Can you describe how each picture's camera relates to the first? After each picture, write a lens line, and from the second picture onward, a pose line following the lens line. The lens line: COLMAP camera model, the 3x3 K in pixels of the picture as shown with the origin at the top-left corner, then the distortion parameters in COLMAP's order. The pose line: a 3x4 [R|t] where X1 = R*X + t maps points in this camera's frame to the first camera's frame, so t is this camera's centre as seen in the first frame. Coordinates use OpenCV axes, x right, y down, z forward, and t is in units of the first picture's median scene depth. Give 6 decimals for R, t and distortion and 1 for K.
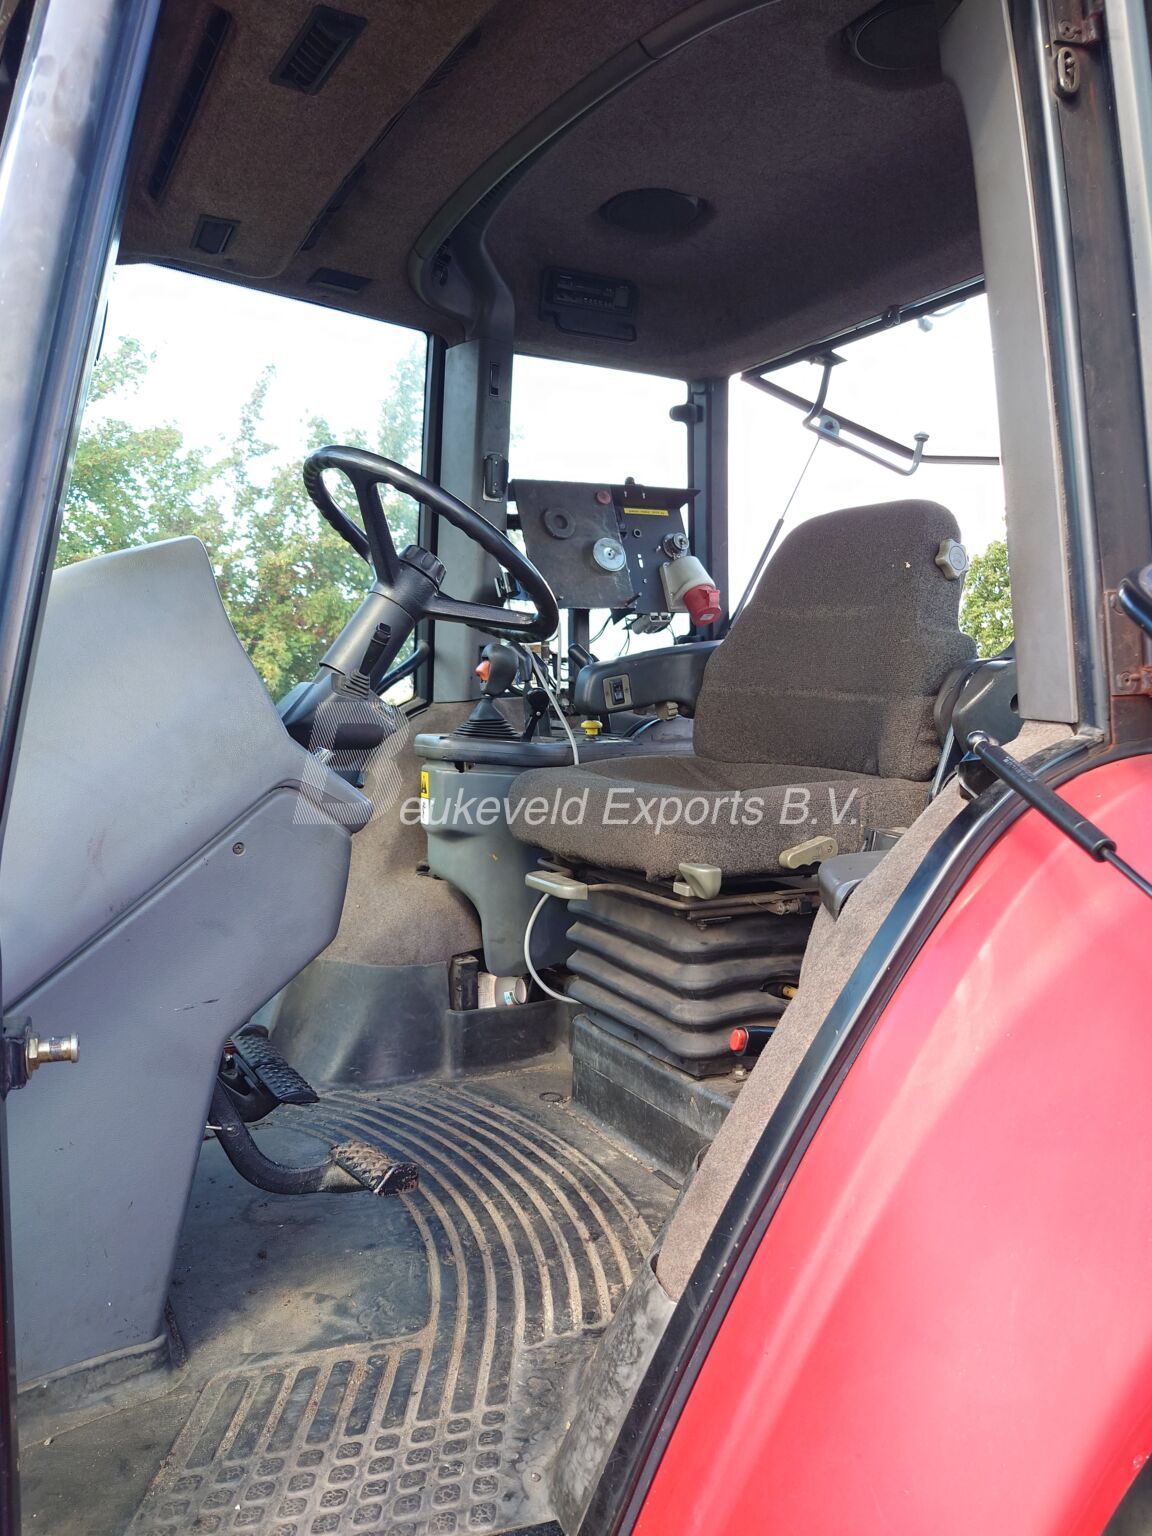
lens RADIAL K [[1105.4, 0, 581.1], [0, 1105.4, 766.3], [0, 0, 1]] dist [-0.001098, 0.003729]
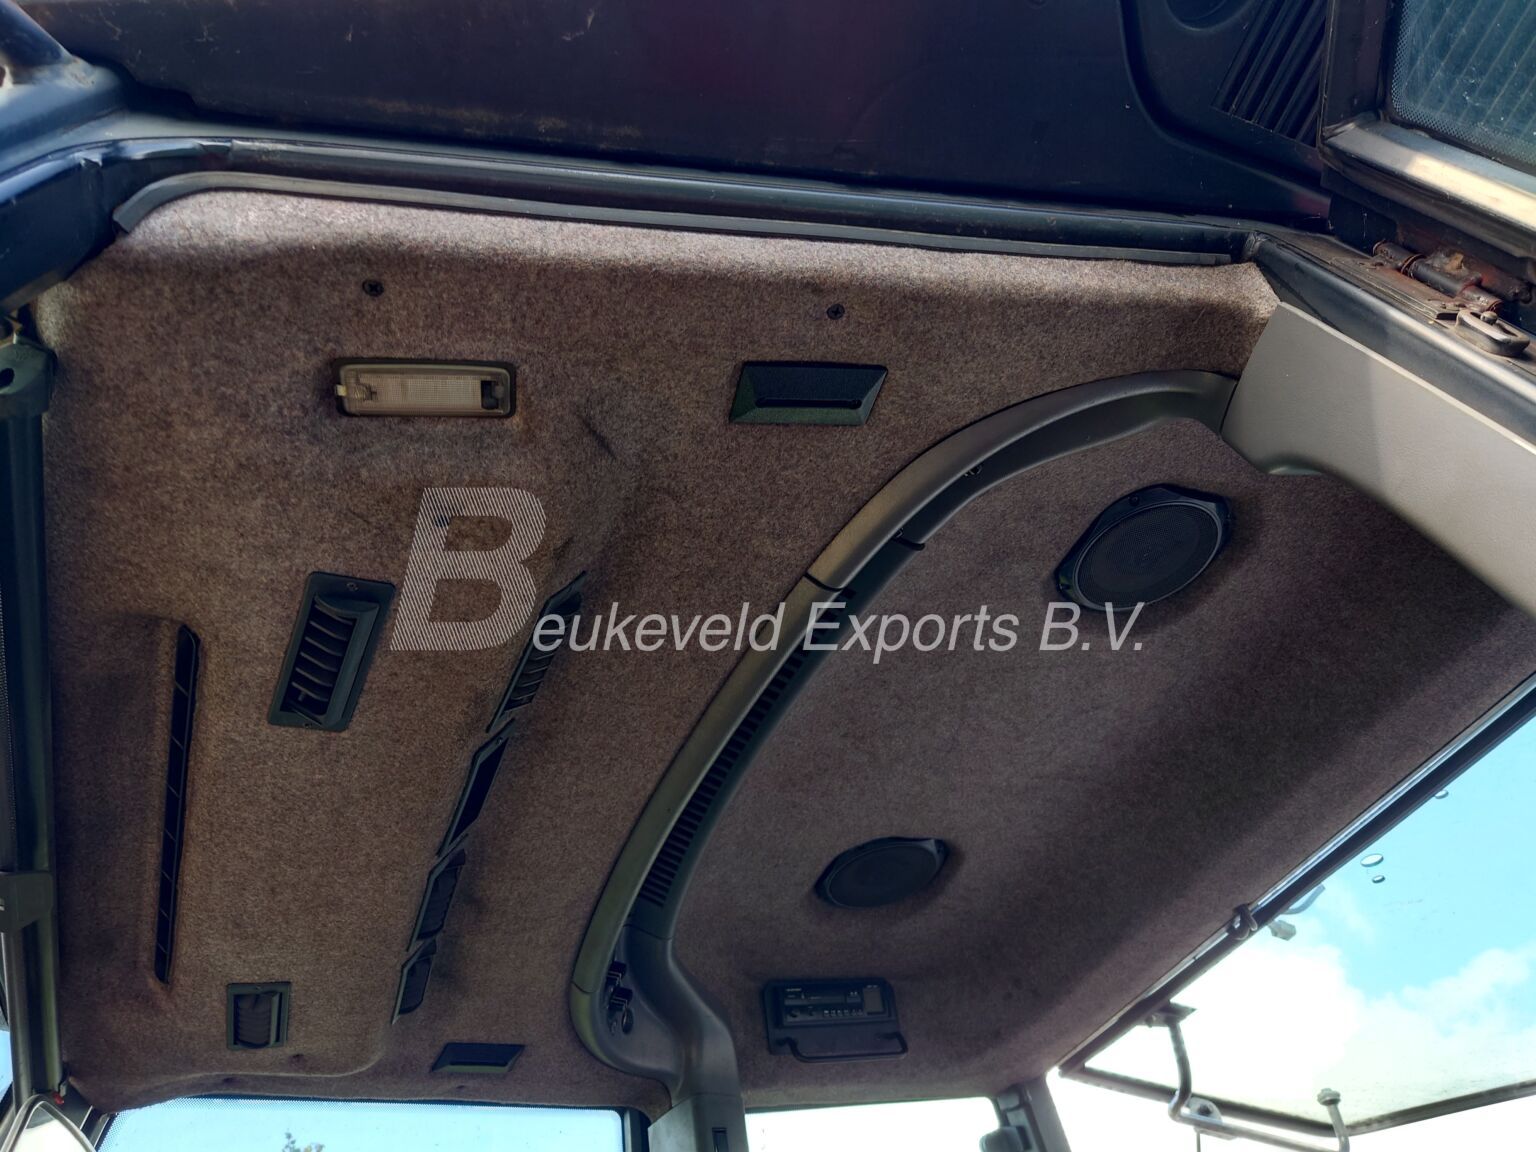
lens RADIAL K [[1105.4, 0, 760.4], [0, 1105.4, 578.6], [0, 0, 1]] dist [-0.001098, 0.003729]
pose [[0.972524, -0.228614, 0.043971, -0.005176], [0.186113, 0.650016, -0.736778, -0.079744], [0.139856, 0.724717, 0.674704, 0.304279]]
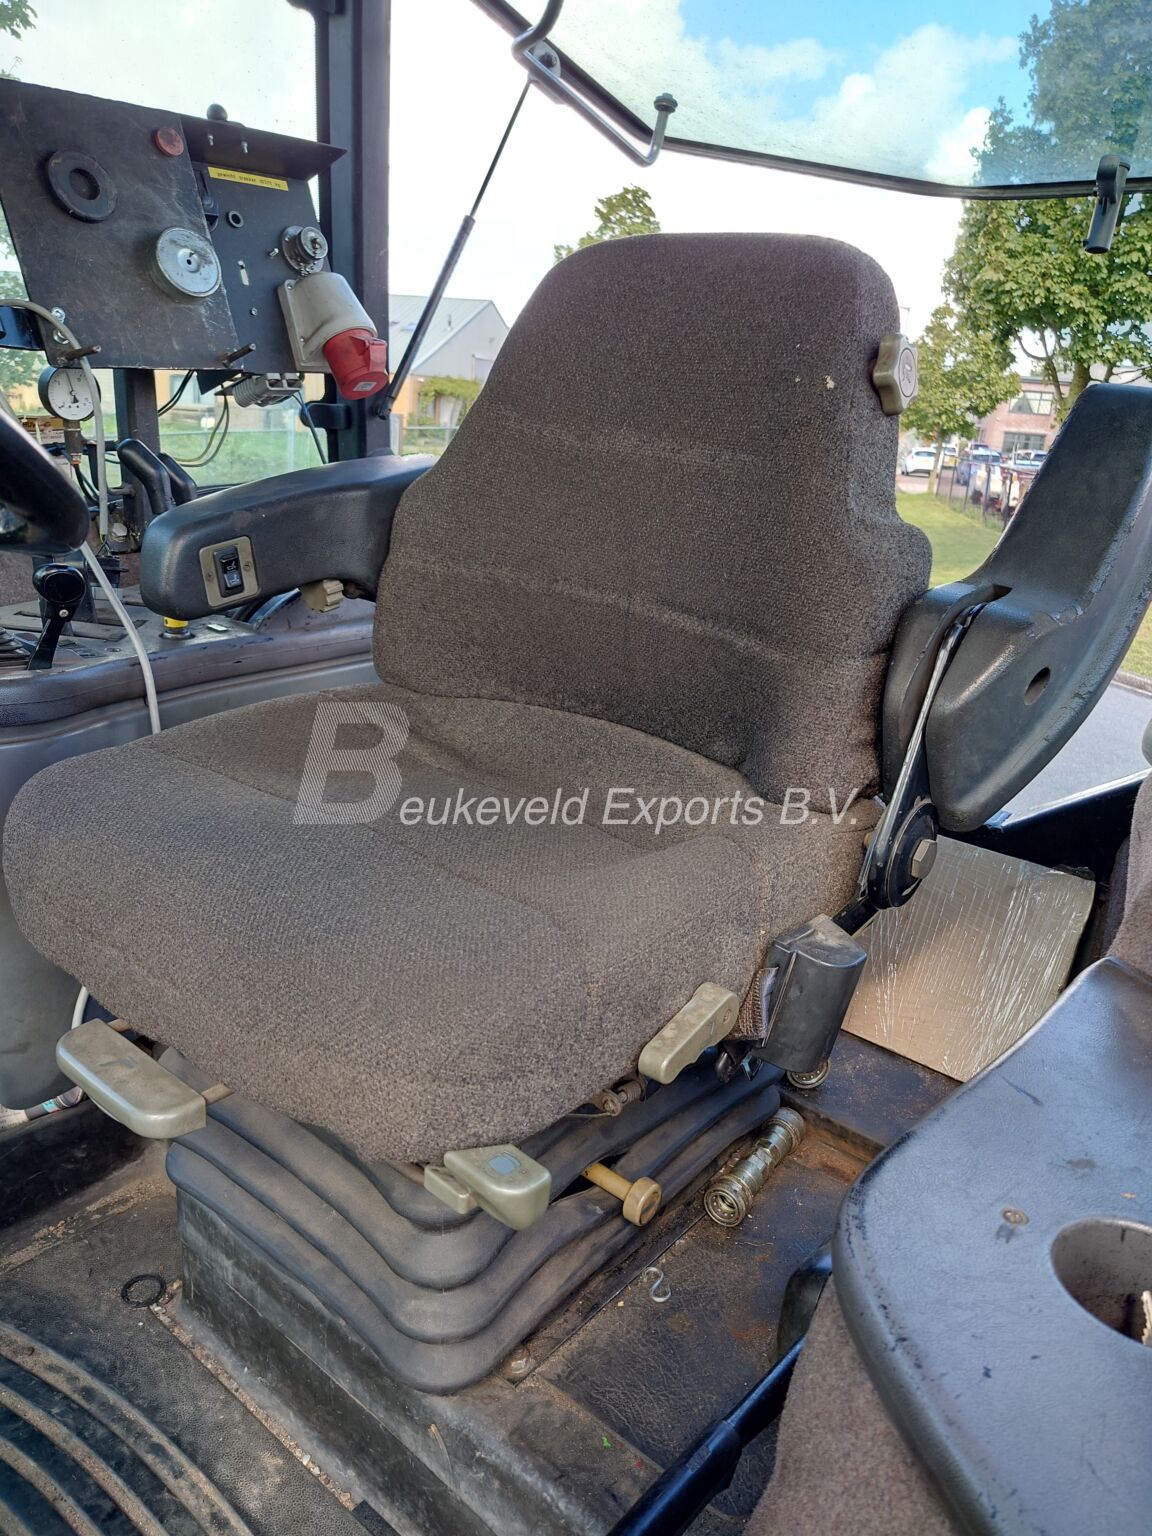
lens RADIAL K [[1105.4, 0, 581.1], [0, 1105.4, 766.3], [0, 0, 1]] dist [-0.001098, 0.003729]
pose [[0.932671, -0.060494, 0.355620, -0.002591], [-0.034960, 0.966039, 0.256021, -0.109790], [-0.359030, -0.251216, 0.898881, 0.429846]]
